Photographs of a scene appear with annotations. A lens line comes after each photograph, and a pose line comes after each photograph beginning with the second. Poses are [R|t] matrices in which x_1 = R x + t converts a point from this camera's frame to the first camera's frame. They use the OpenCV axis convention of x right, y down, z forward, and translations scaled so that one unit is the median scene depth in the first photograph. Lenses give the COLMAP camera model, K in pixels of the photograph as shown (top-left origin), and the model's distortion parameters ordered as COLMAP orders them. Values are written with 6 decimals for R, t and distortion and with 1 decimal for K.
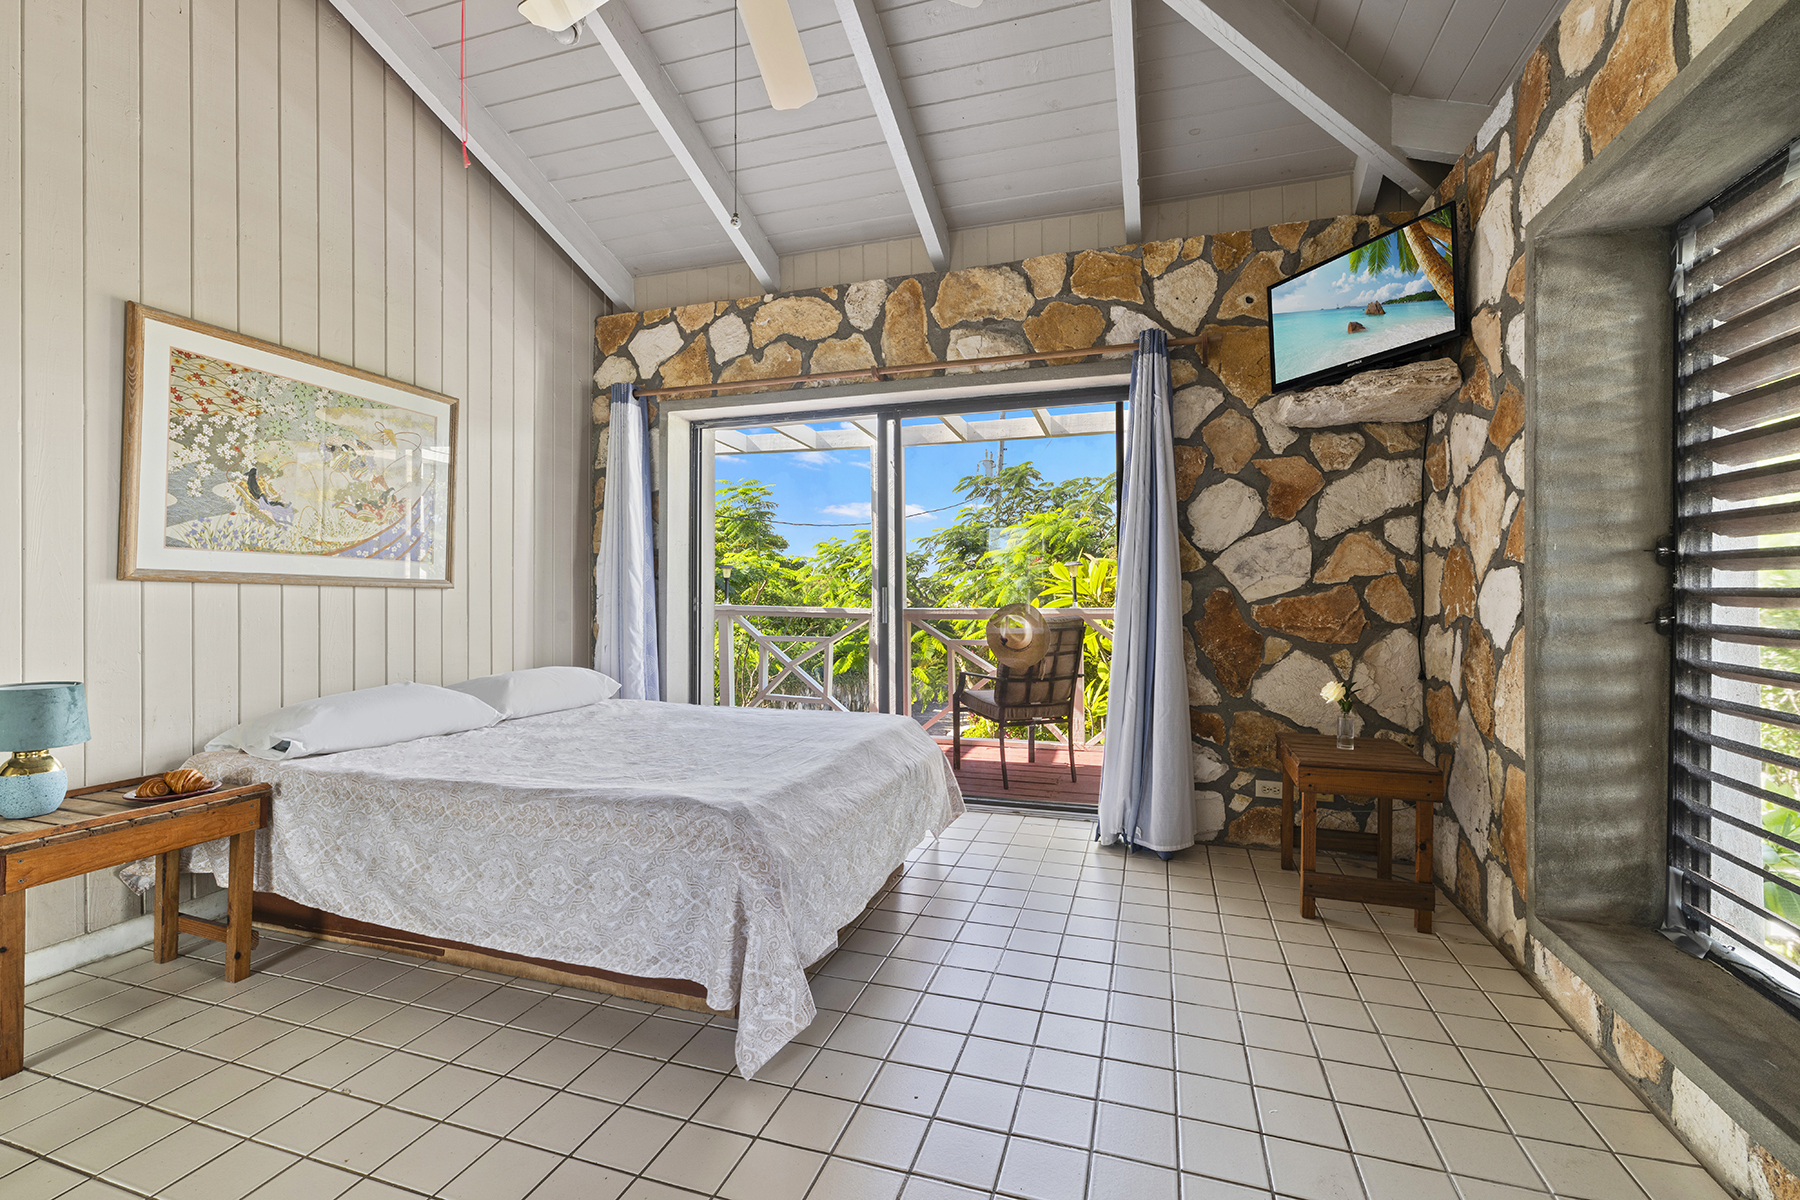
lens RADIAL K [[779.5, 0, 901.3], [0, 779.5, 594.7], [0, 0, 1]] dist [-0.001738, 0.001424]
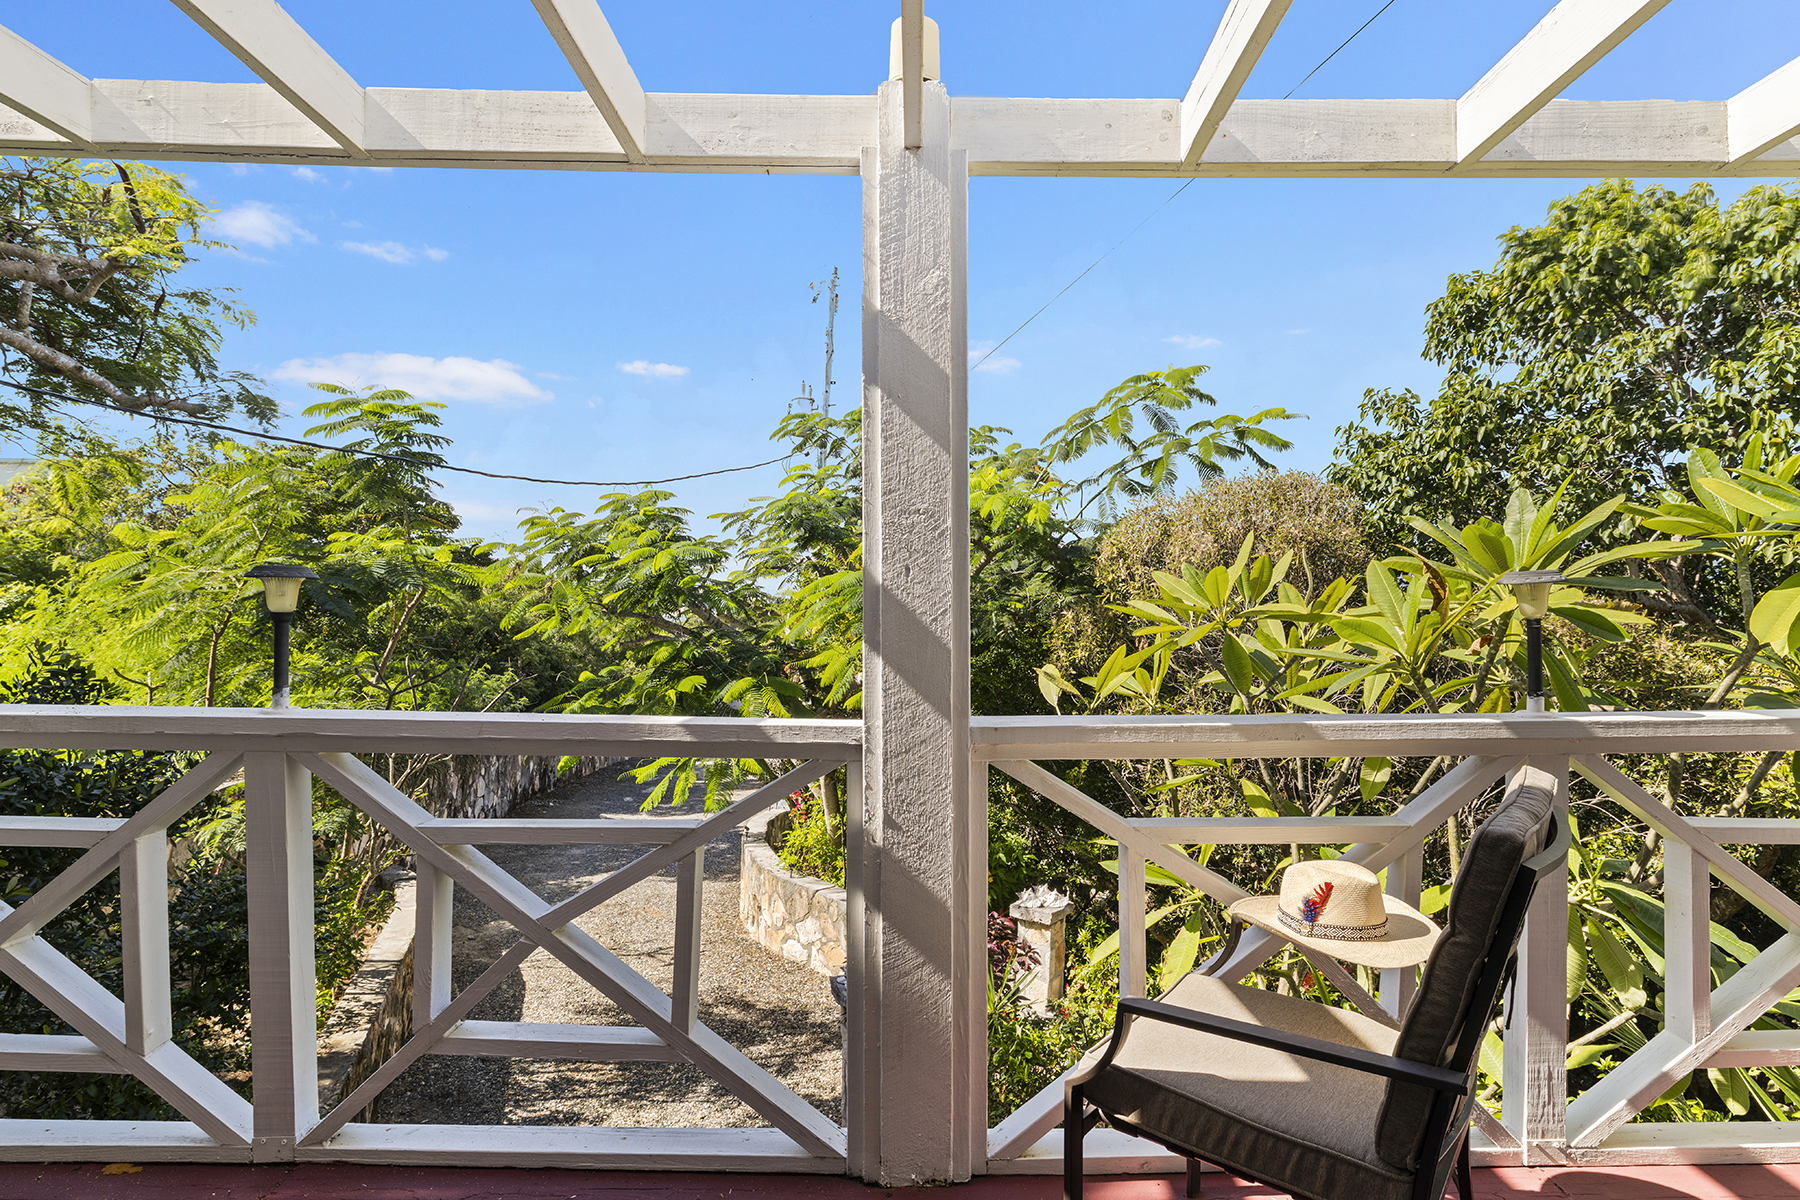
lens RADIAL K [[935.3, 0, 902.5], [0, 935.3, 593.1], [0, 0, 1]] dist [-0.000999, -0.000070]
pose [[0.948919, 0.000971, 0.315519, -0.067037], [0.000791, 0.999985, -0.005457, -0.010580], [-0.315519, 0.005428, 0.948904, 0.310437]]
